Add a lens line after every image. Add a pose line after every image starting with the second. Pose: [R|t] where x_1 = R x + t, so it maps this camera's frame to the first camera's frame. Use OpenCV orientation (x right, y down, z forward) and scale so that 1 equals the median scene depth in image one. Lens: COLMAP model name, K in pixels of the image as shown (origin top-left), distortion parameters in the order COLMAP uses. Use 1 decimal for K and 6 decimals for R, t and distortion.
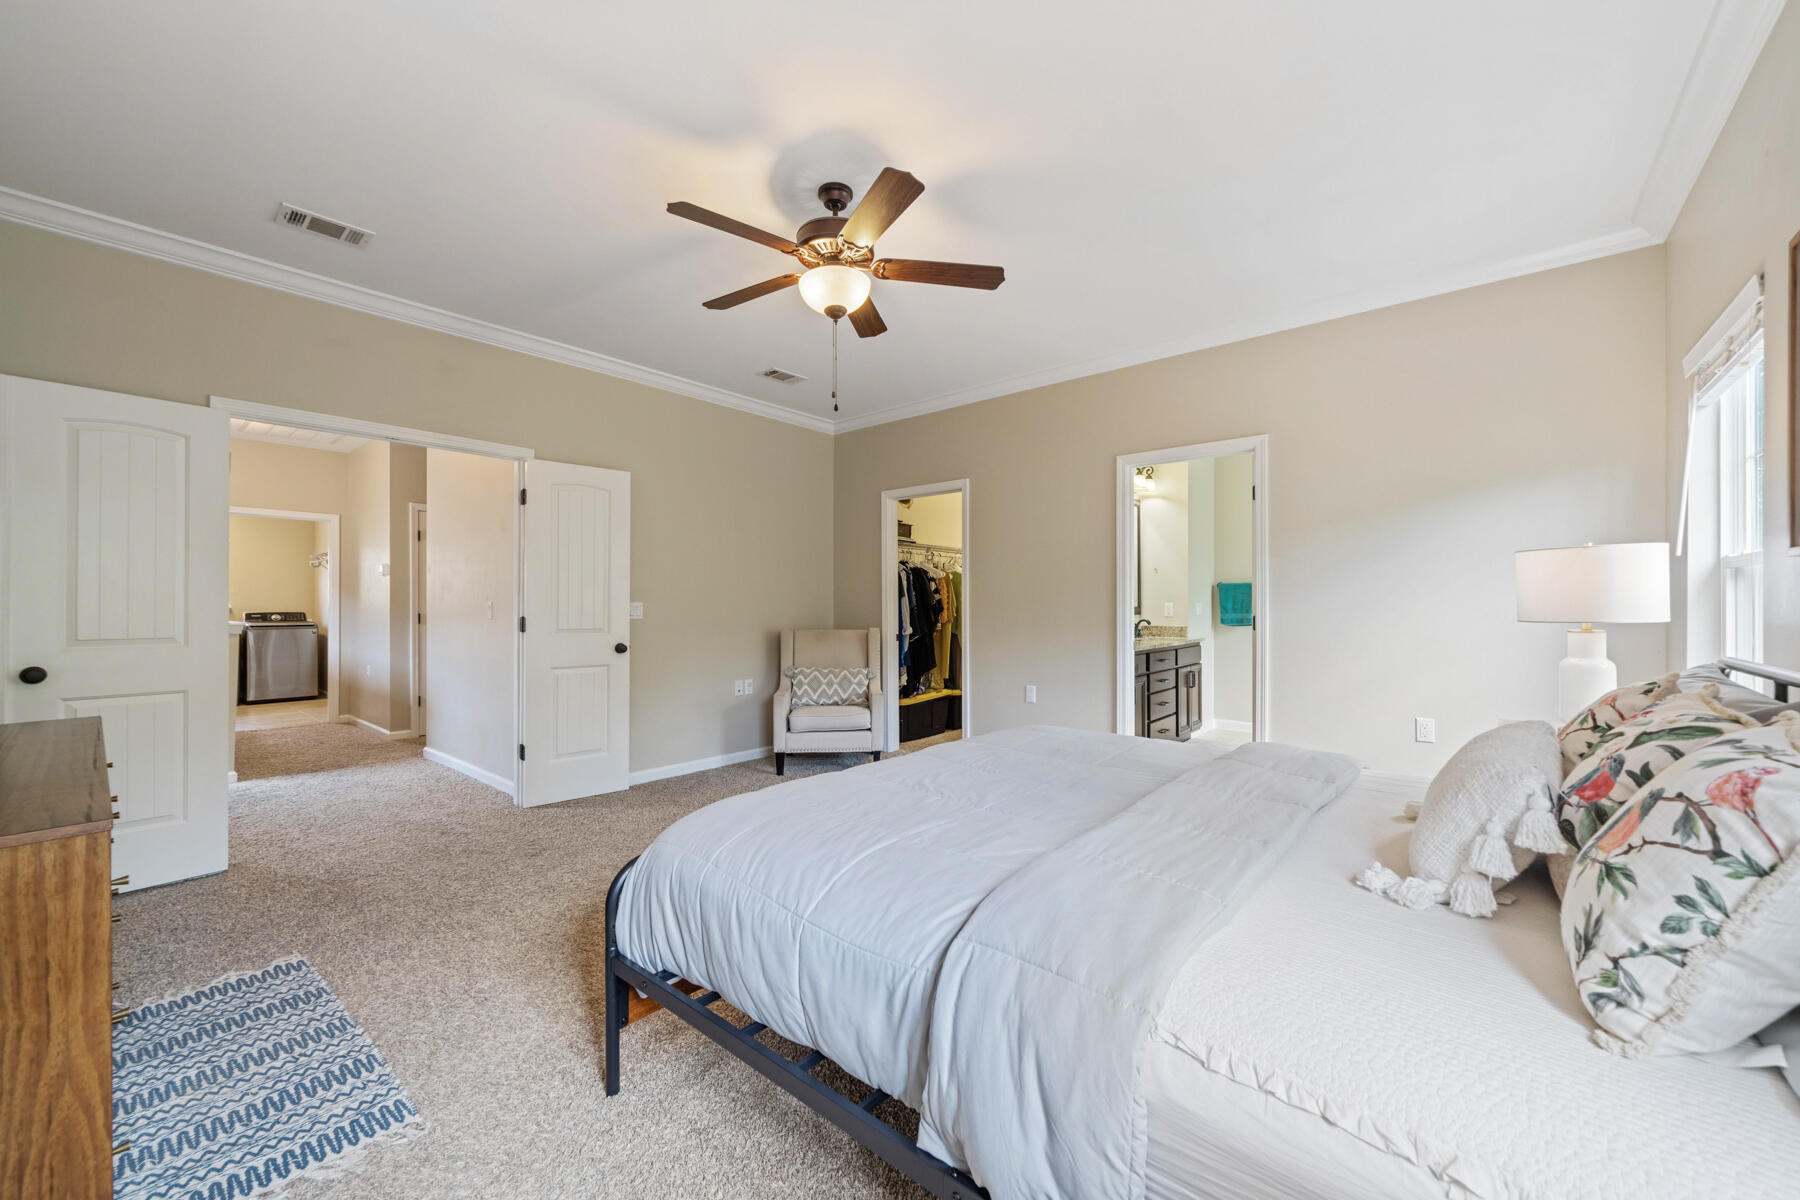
lens RADIAL K [[673.1, 0, 915.5], [0, 673.1, 606.6], [0, 0, 1]] dist [0.002050, 0.000133]
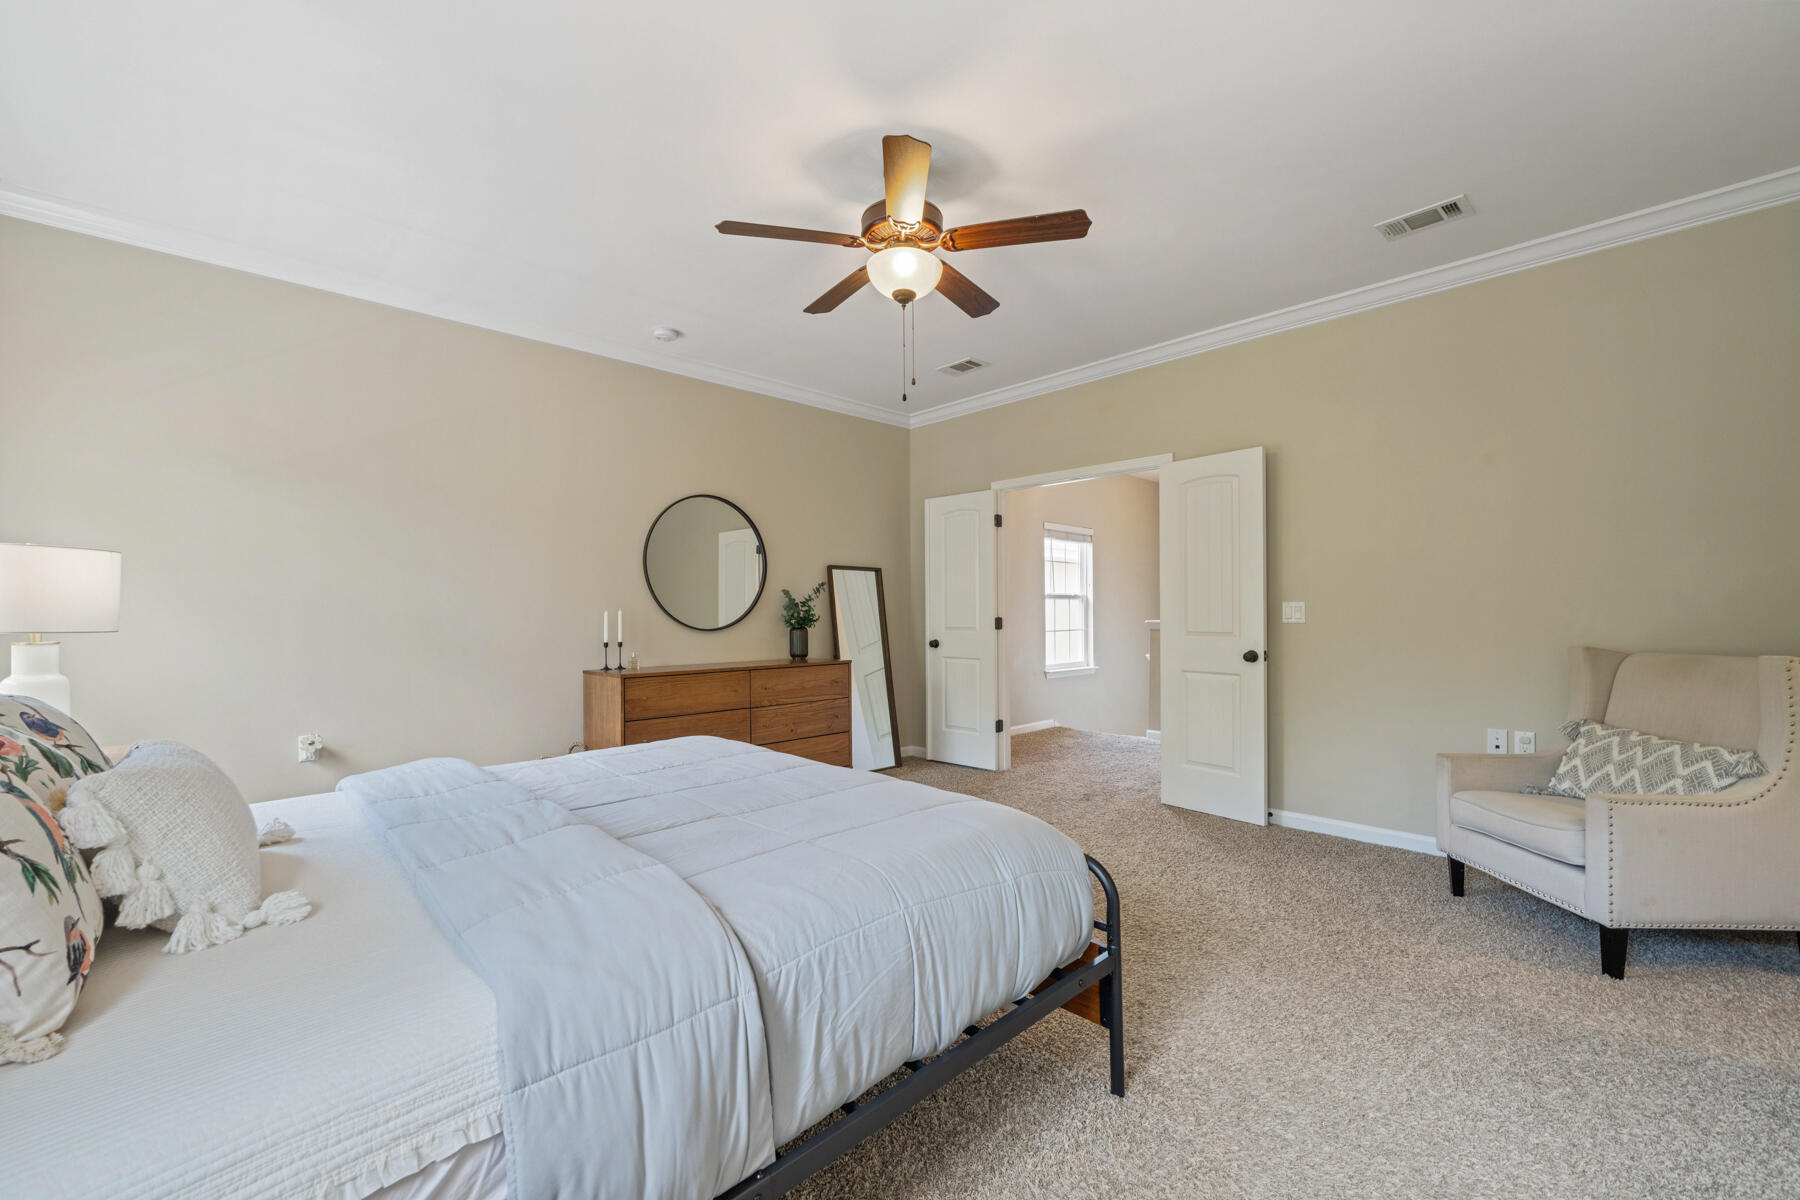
lens RADIAL K [[734.8, 0, 910.9], [0, 734.8, 604.2], [0, 0, 1]] dist [0.011770, -0.000250]
pose [[-0.078191, -0.003094, -0.996934, 0.527281], [0.014986, 0.999879, -0.004279, -0.006267], [0.996826, -0.015275, -0.078135, 0.643696]]
